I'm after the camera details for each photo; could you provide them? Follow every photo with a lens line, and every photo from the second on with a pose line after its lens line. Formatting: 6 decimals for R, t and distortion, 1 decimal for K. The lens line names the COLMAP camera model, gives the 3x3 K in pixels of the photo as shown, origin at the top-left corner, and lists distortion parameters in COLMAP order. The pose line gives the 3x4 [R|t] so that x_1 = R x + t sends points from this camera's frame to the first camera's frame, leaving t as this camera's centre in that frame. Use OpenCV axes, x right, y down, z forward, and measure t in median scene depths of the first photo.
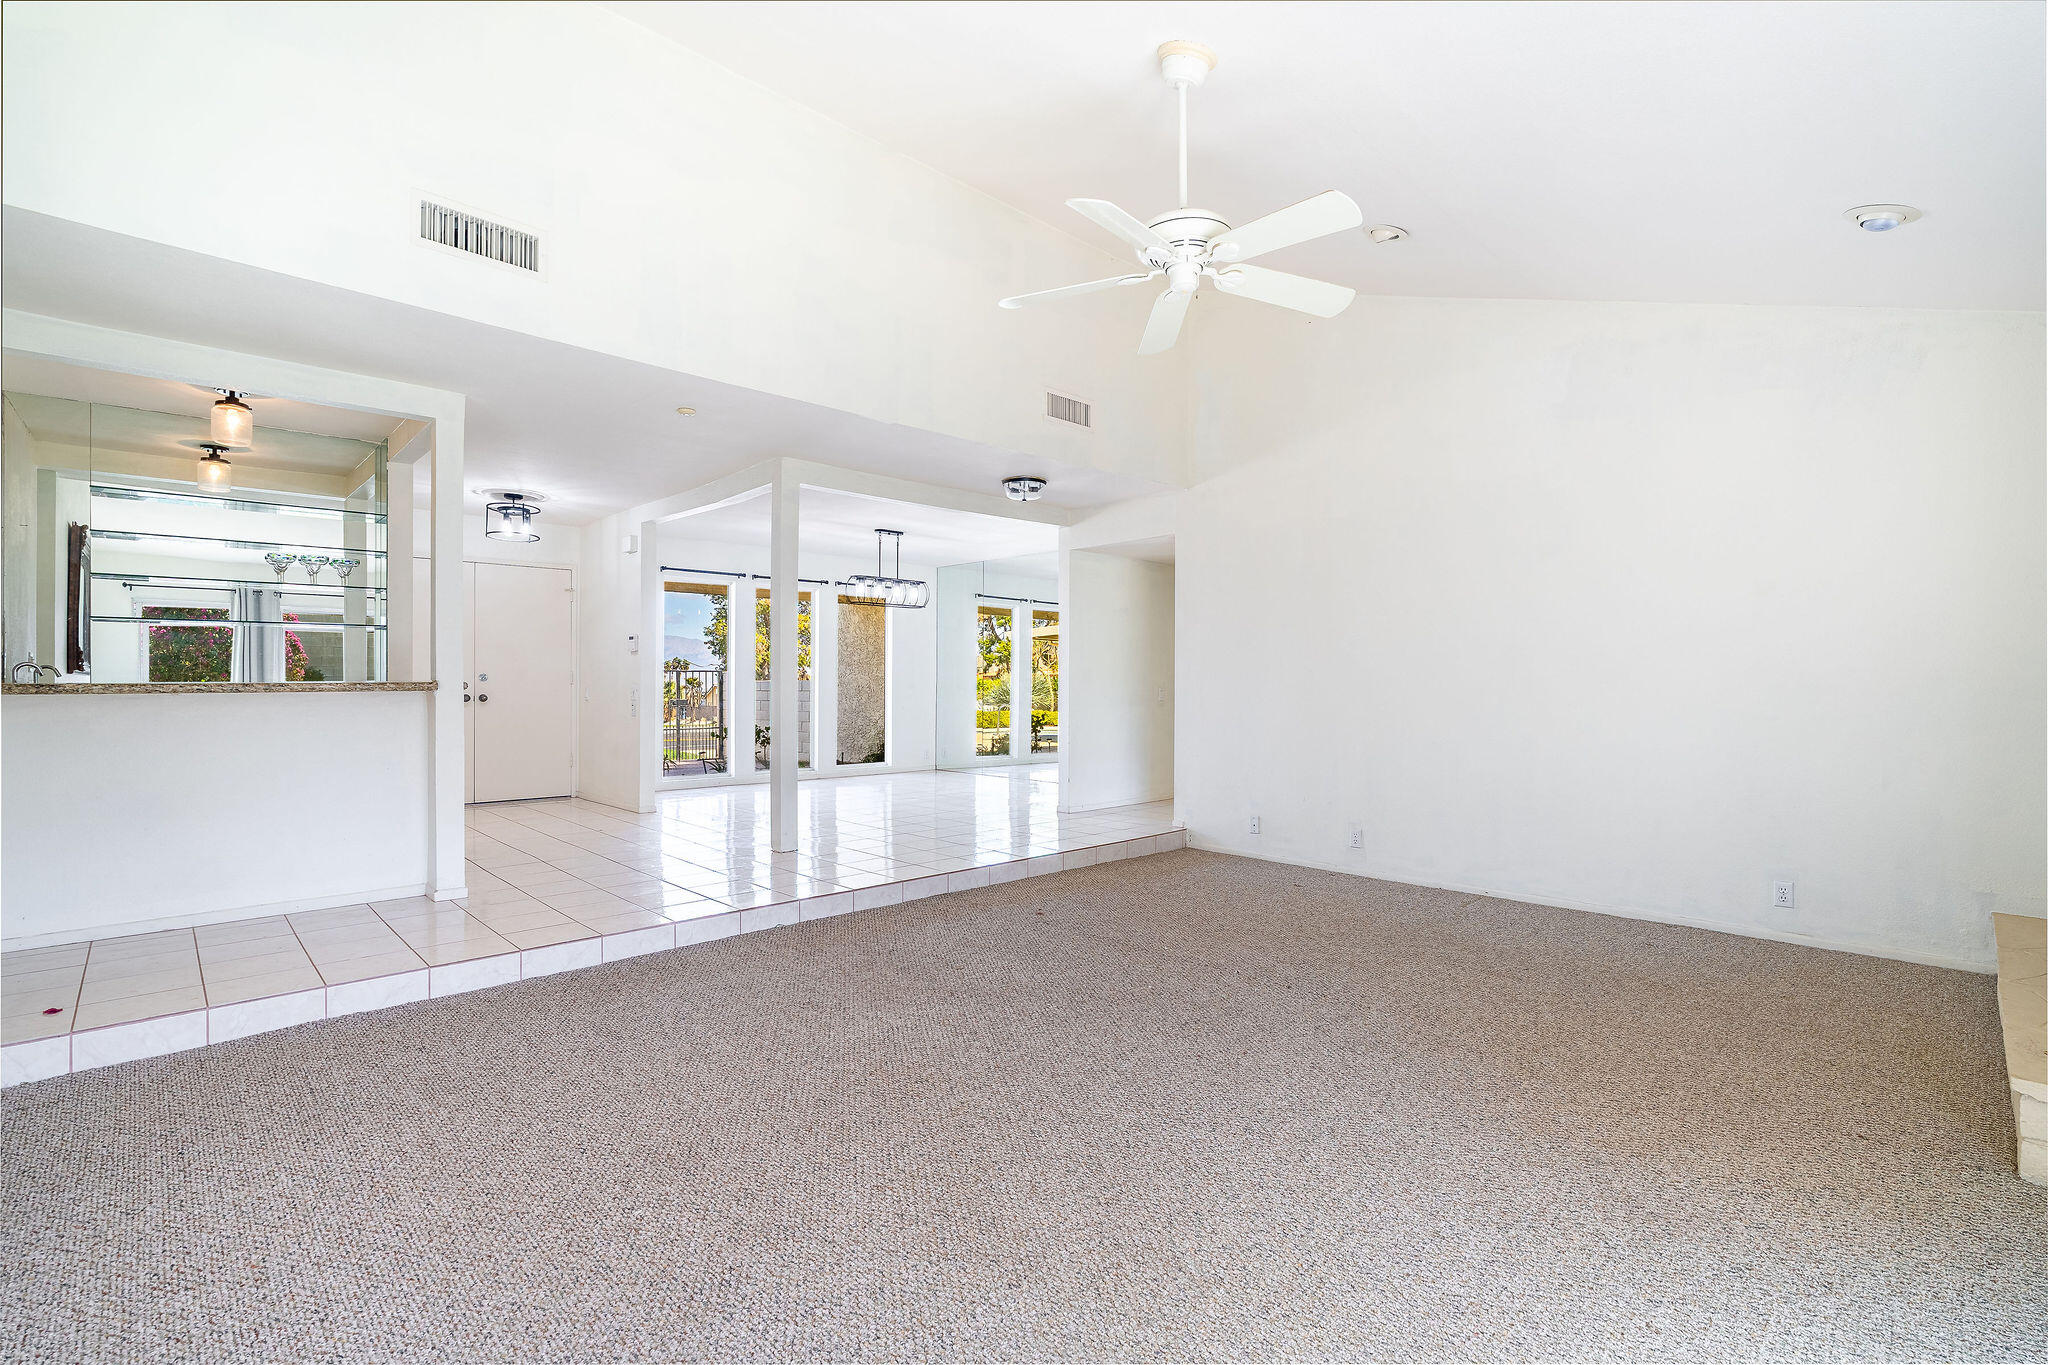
lens RADIAL K [[937.0, 0, 1029.8], [0, 937.0, 681.9], [0, 0, 1]] dist [0.007153, -0.000602]
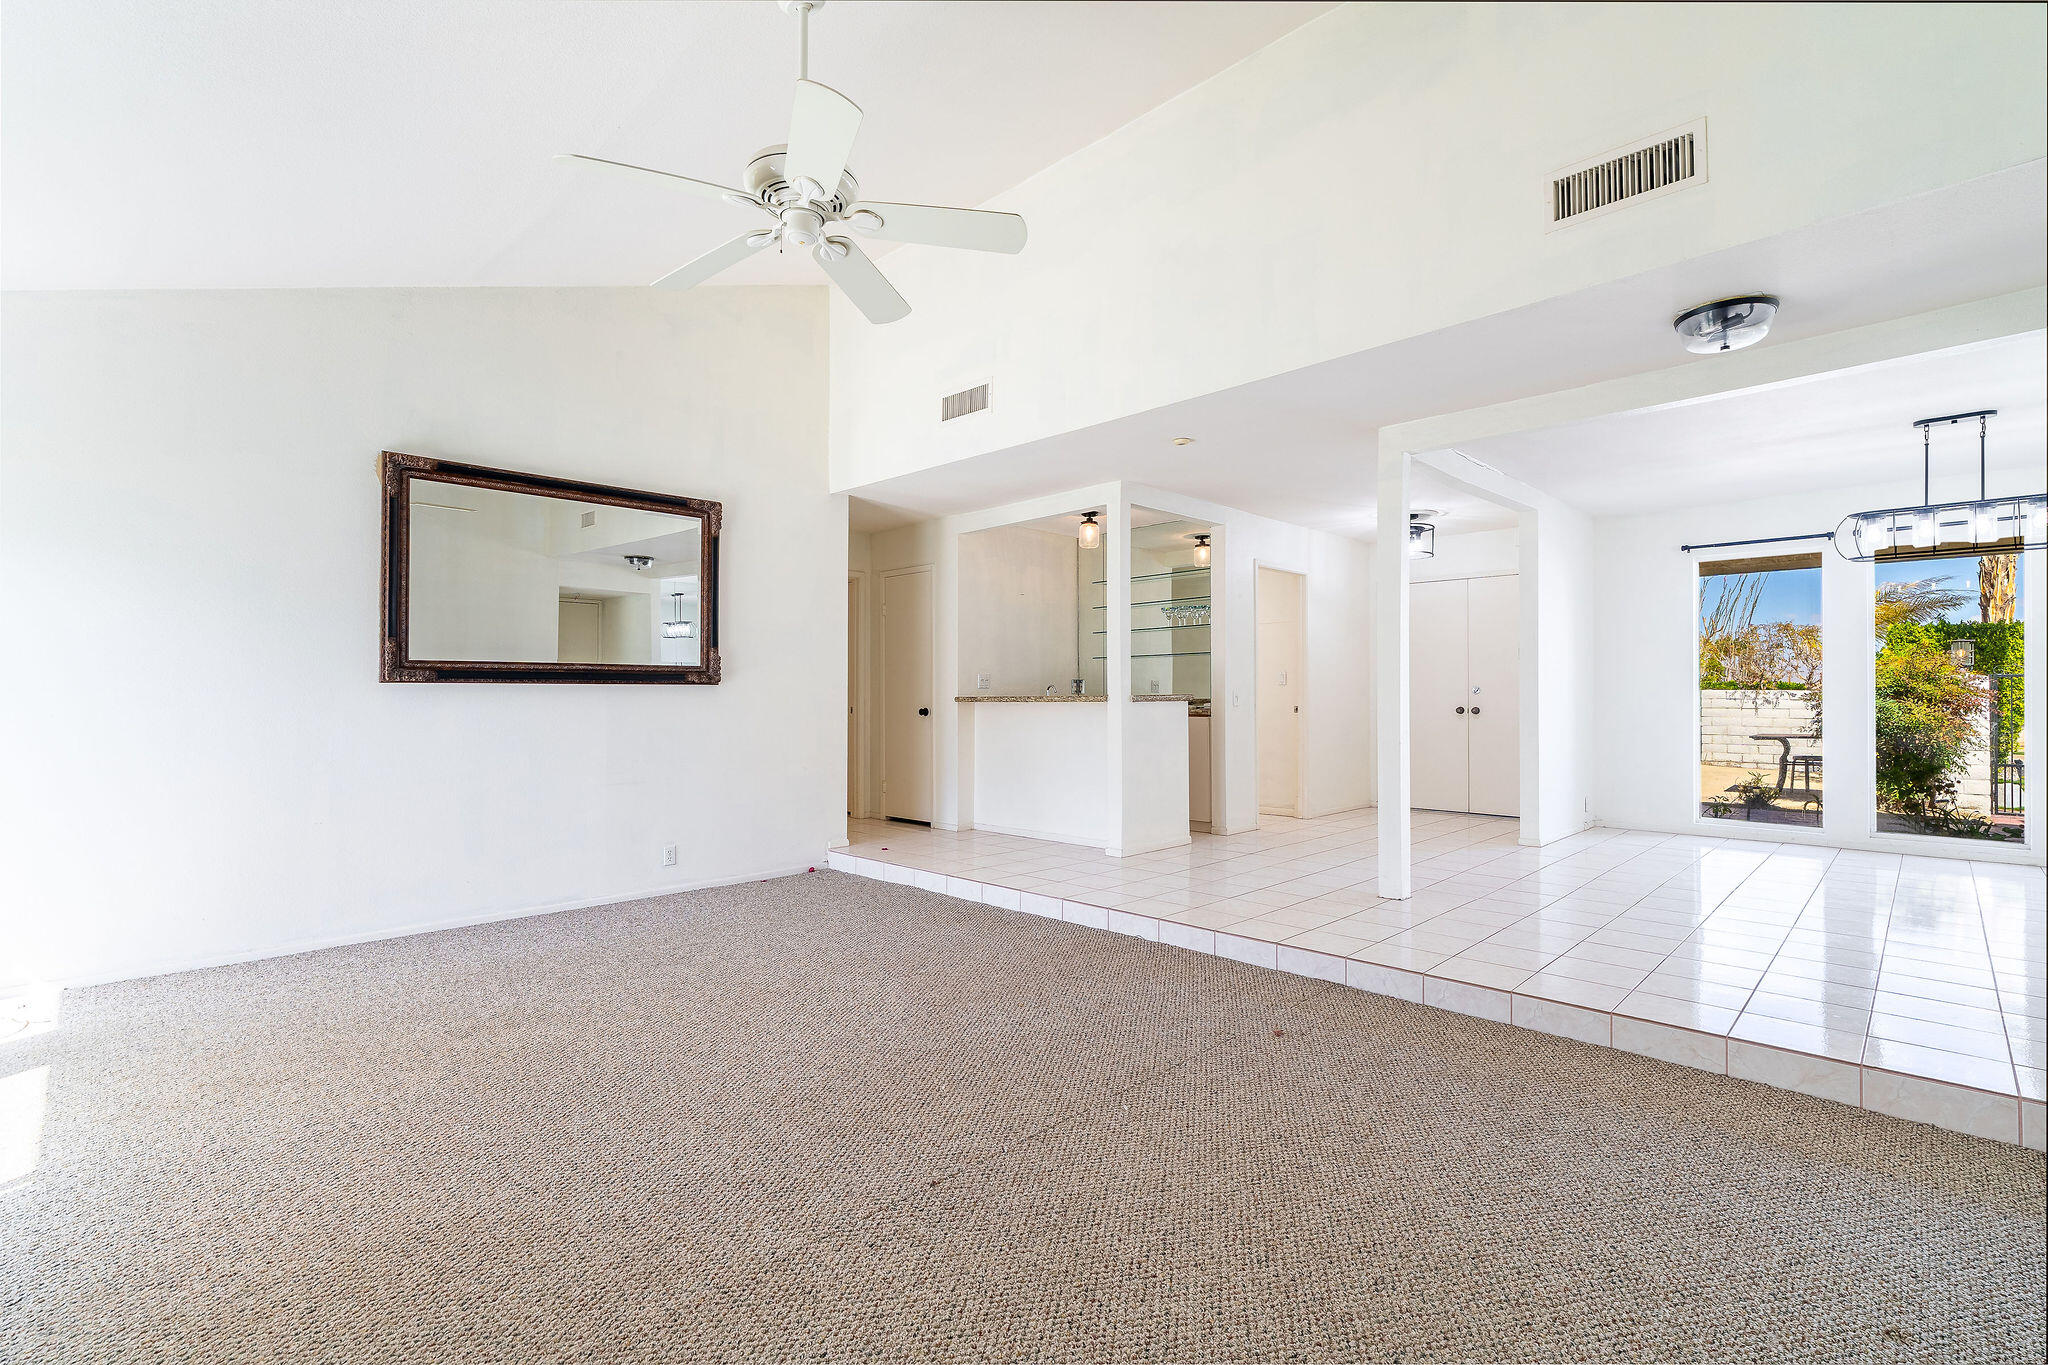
lens RADIAL K [[937.0, 0, 1028.6], [0, 937.0, 682.8], [0, 0, 1]] dist [0.007153, -0.000602]
pose [[0.019262, -0.014548, -0.999709, 0.467723], [0.002543, 0.999892, -0.014502, 0.000893], [0.999811, -0.002263, 0.019297, 0.543153]]
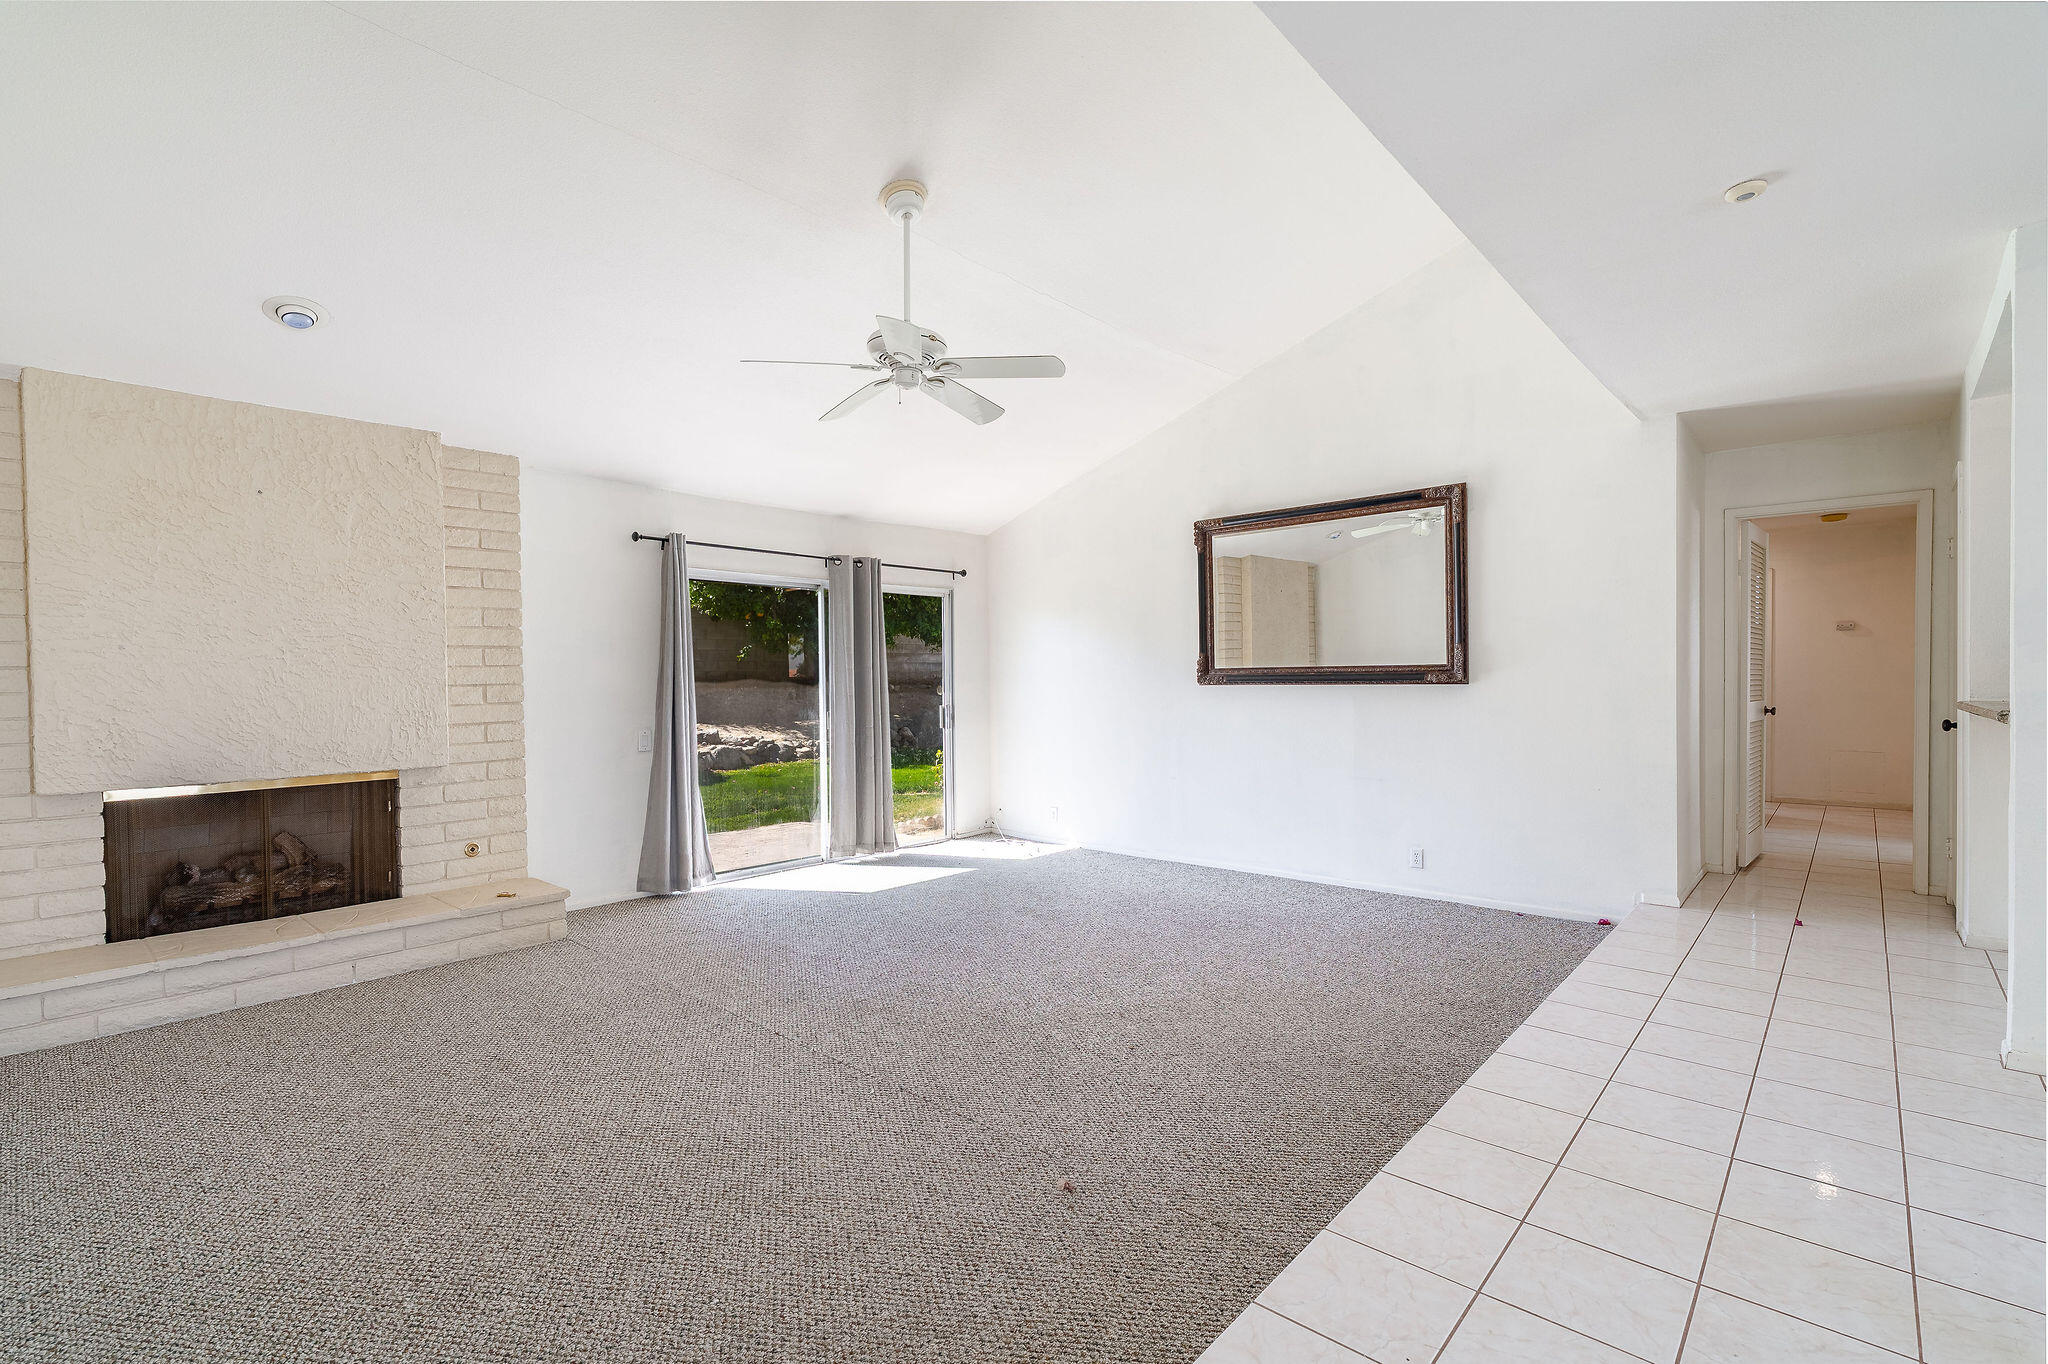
lens RADIAL K [[937.0, 0, 1022.8], [0, 937.0, 691.0], [0, 0, 1]] dist [0.007153, -0.000602]
pose [[-0.998735, 0.006966, -0.049794, 0.038534], [0.006442, 0.999922, 0.010683, -0.014588], [0.049864, 0.010349, -0.998702, 1.007553]]
